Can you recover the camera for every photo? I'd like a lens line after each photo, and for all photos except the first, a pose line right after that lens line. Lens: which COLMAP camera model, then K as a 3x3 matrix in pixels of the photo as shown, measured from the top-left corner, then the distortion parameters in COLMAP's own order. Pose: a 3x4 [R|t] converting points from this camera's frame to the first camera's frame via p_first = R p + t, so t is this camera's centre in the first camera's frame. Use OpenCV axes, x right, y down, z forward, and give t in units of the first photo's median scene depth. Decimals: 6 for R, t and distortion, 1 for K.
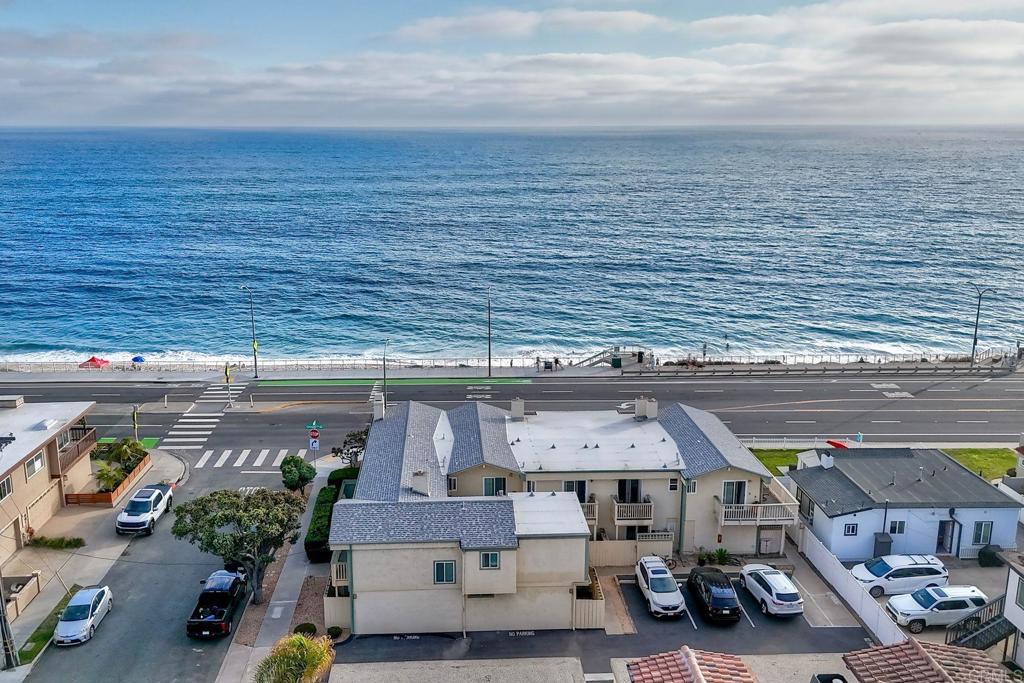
lens RADIAL K [[896.3, 0, 439.7], [0, 896.3, 341.0], [0, 0, 1]] dist [0.049933, -0.011638]
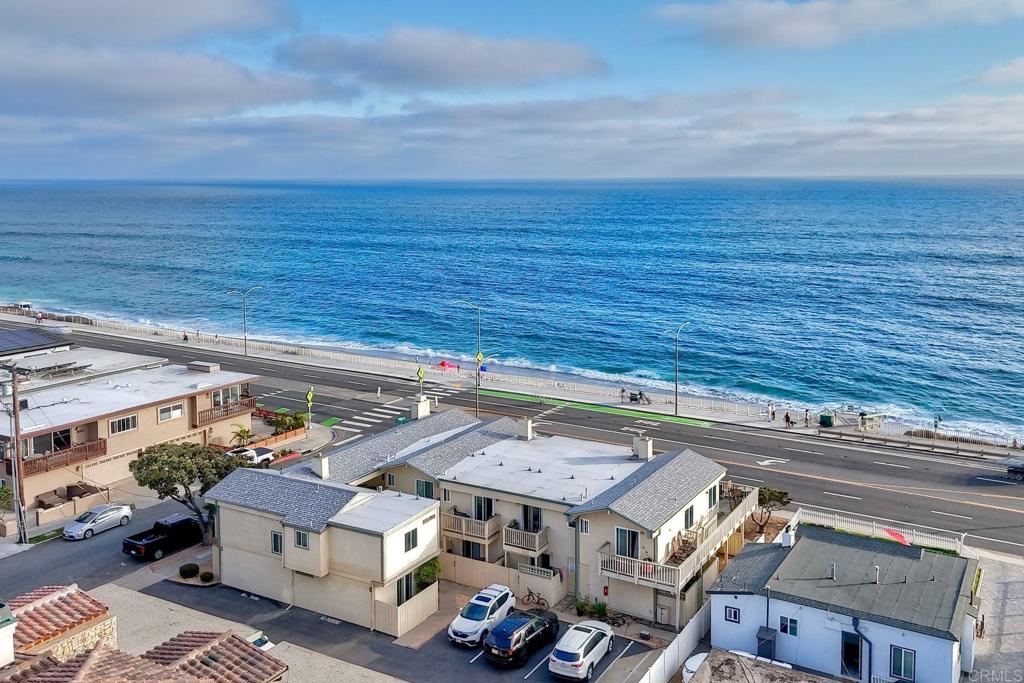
lens RADIAL K [[882.6, 0, 514.3], [0, 882.6, 264.8], [0, 0, 1]] dist [0.040410, -0.010452]
pose [[0.850788, 0.050157, -0.523111, 0.678647], [-0.119659, 0.987776, -0.099904, -0.005024], [0.511705, 0.147592, 0.846389, 0.147942]]
